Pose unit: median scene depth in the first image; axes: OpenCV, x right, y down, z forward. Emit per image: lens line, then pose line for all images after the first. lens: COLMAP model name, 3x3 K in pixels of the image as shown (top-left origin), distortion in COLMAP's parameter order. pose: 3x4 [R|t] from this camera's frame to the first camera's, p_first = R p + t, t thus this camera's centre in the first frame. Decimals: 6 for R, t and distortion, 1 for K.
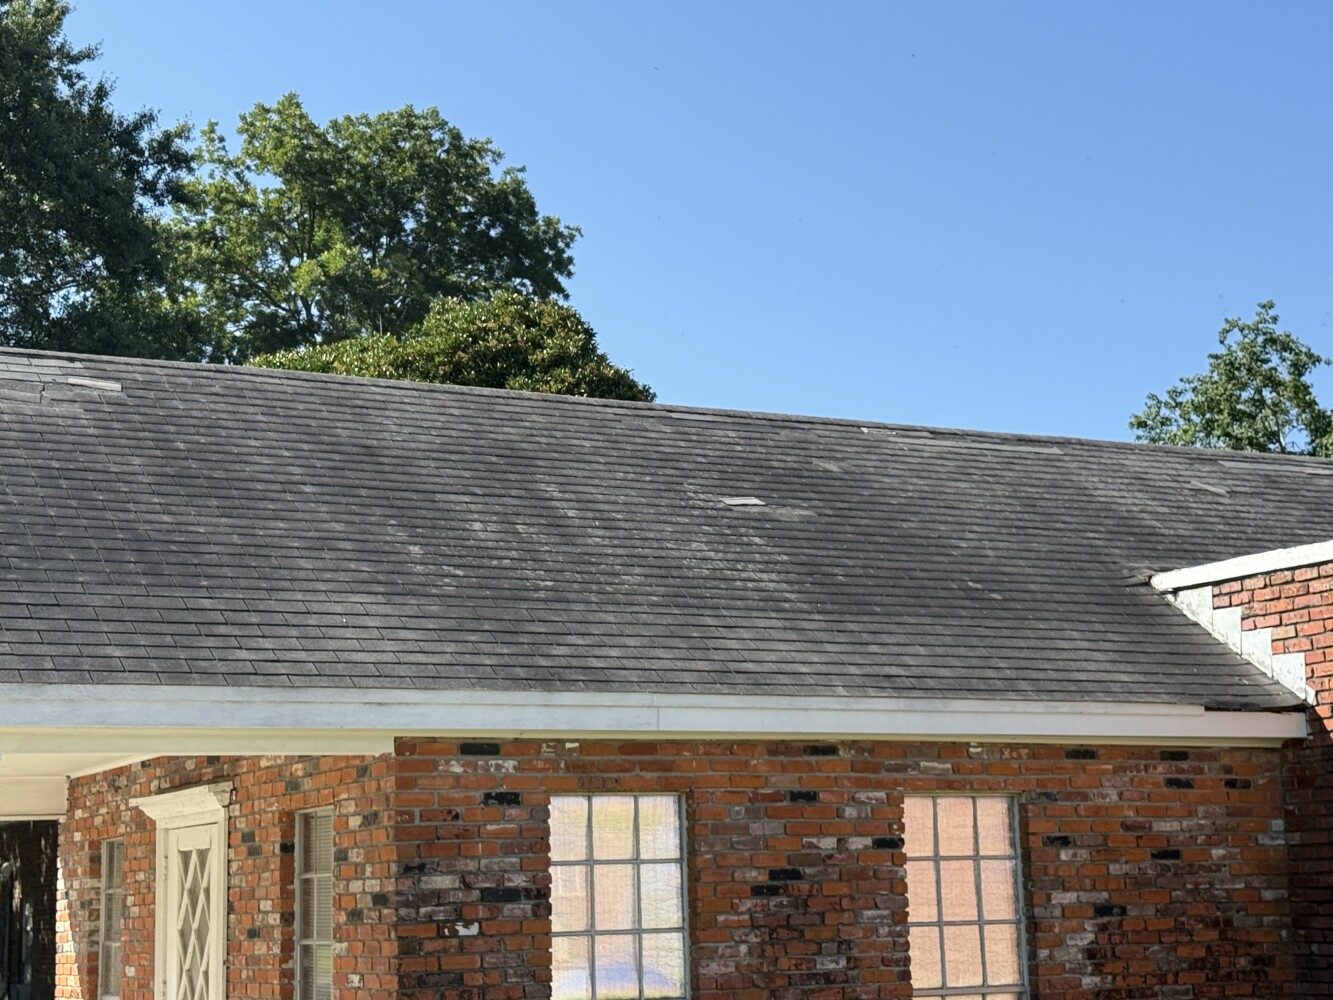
lens RADIAL K [[2325.4, 0, 666.4], [0, 2325.4, 496.4], [0, 0, 1]] dist [0.145783, 0.000000]
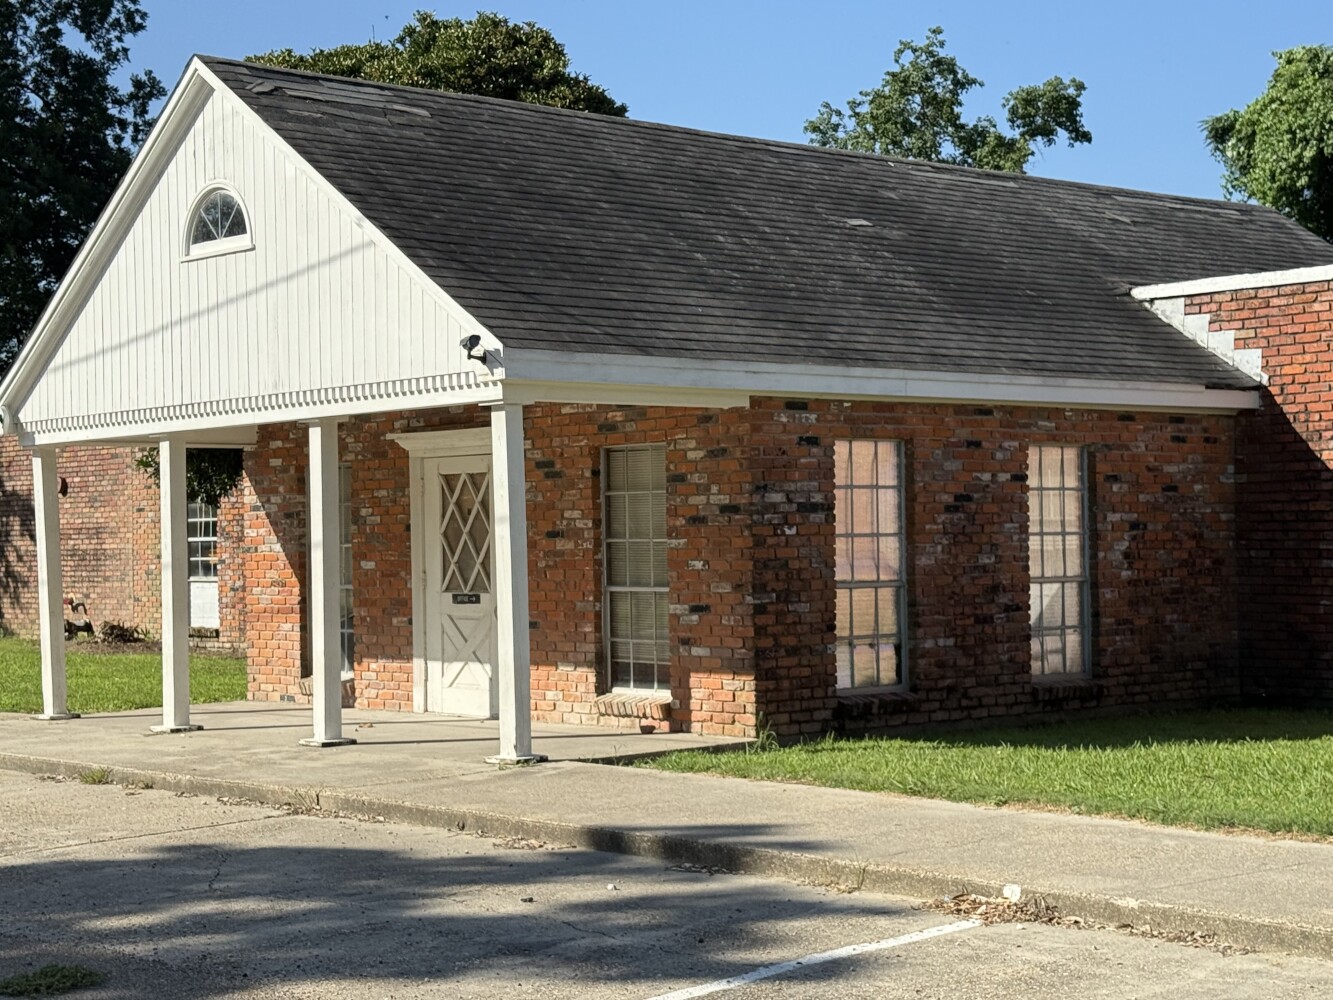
lens RADIAL K [[2262.7, 0, 665.7], [0, 2262.7, 504.4], [0, 0, 1]] dist [0.155362, 0.000000]
pose [[0.973125, 0.015264, 0.229772, -0.413632], [-0.049707, 0.988202, 0.144869, -0.023727], [-0.224850, -0.152397, 0.962402, -0.270779]]
